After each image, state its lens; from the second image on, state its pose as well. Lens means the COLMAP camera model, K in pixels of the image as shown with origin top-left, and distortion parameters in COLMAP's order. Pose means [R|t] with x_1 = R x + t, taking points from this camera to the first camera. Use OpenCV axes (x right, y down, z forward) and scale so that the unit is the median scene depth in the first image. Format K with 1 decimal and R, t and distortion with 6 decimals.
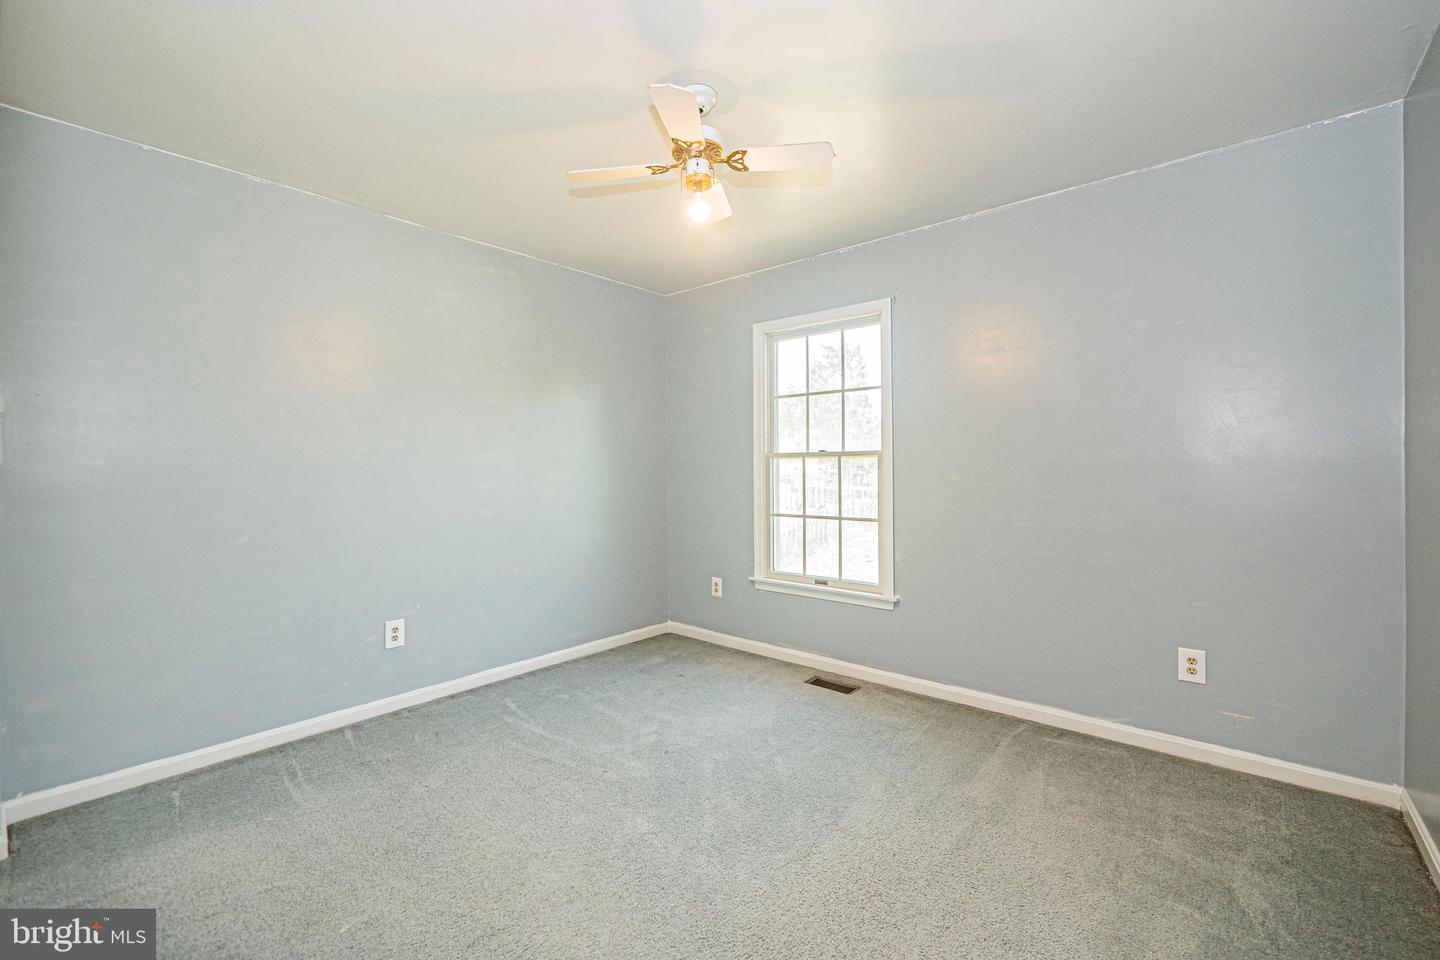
lens RADIAL K [[609.1, 0, 719.0], [0, 609.1, 471.4], [0, 0, 1]] dist [-0.007510, 0.001285]
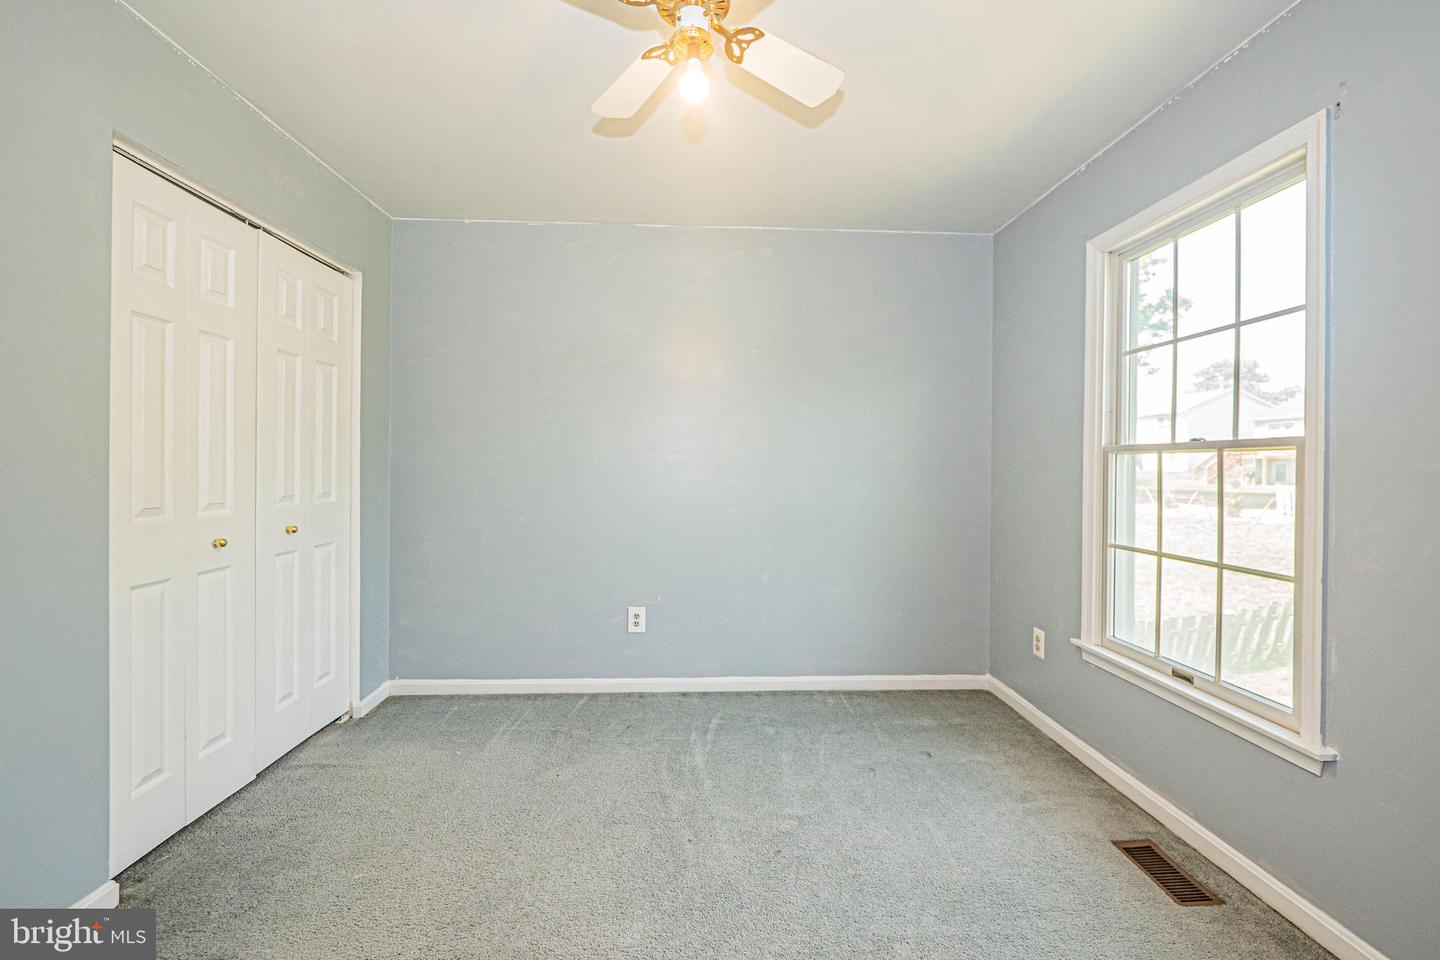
lens RADIAL K [[609.1, 0, 728.2], [0, 609.1, 471.8], [0, 0, 1]] dist [-0.007510, 0.001285]
pose [[0.688358, 0.019526, -0.725109, 0.289229], [-0.016446, 0.999801, 0.011310, -0.004105], [0.725185, 0.004140, 0.688542, 0.327741]]
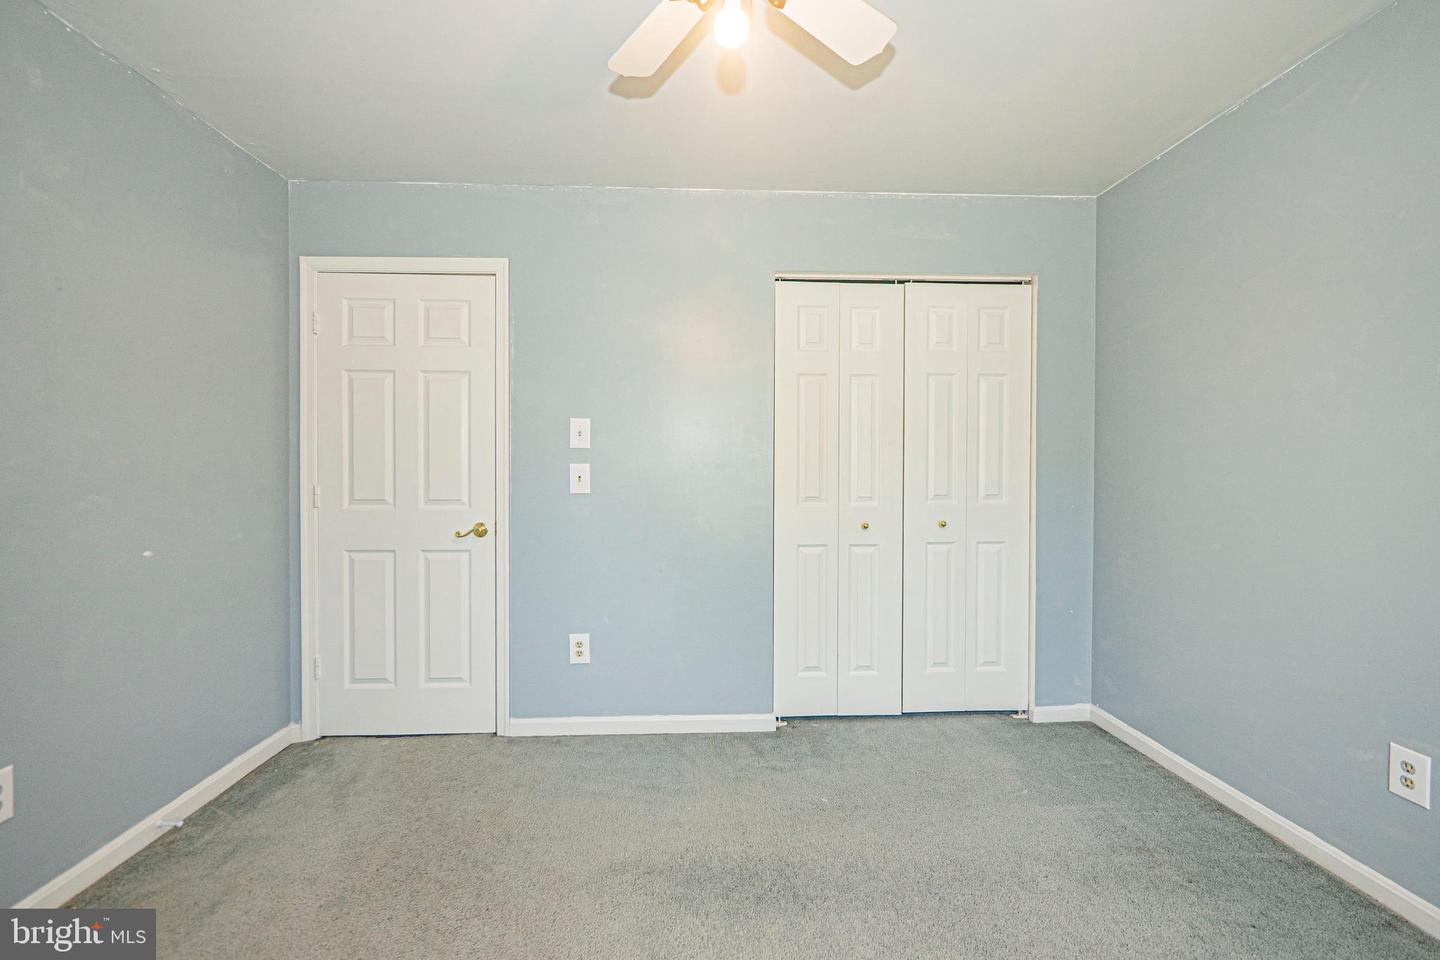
lens RADIAL K [[609.1, 0, 718.7], [0, 609.1, 471.6], [0, 0, 1]] dist [-0.007510, 0.001285]
pose [[-0.724239, 0.013882, -0.689409, 0.225428], [0.002652, 0.999846, 0.017347, -0.007470], [0.689544, 0.010735, -0.724164, 0.828767]]
